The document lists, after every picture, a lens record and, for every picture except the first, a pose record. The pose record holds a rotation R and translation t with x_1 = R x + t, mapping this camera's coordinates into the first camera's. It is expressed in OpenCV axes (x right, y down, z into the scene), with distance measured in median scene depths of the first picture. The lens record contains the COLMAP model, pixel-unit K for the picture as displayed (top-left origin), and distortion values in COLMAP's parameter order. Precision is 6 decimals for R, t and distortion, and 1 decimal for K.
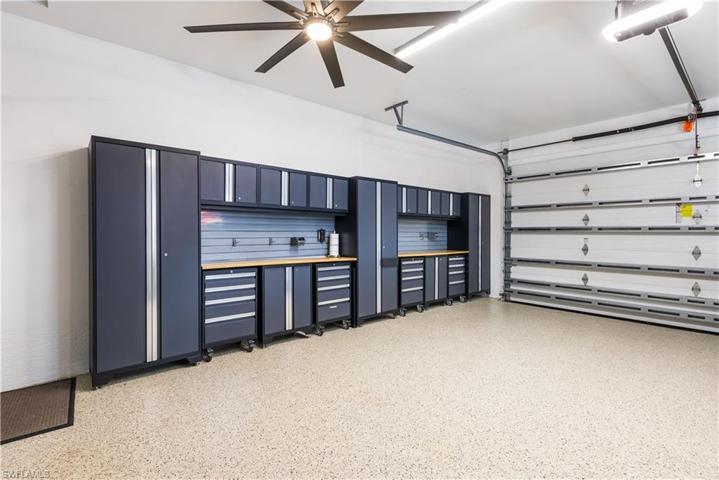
lens RADIAL K [[335.6, 0, 359.5], [0, 335.6, 240.0], [0, 0, 1]] dist [-0.060816, 0.000036]
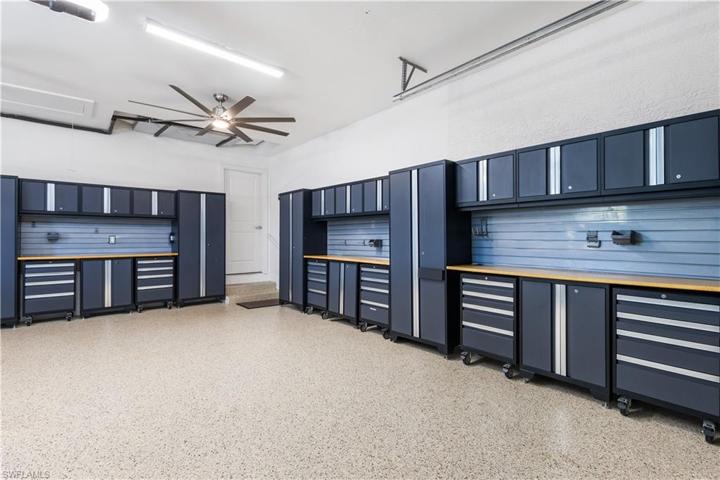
lens RADIAL K [[361.3, 0, 360.0], [0, 361.3, 240.0], [0, 0, 1]] dist [0.043264, -0.000147]
pose [[-0.010509, -0.002758, -0.999941, 0.984201], [-0.027876, 0.999608, -0.002464, -0.002405], [0.999556, 0.027848, -0.010582, 0.945904]]
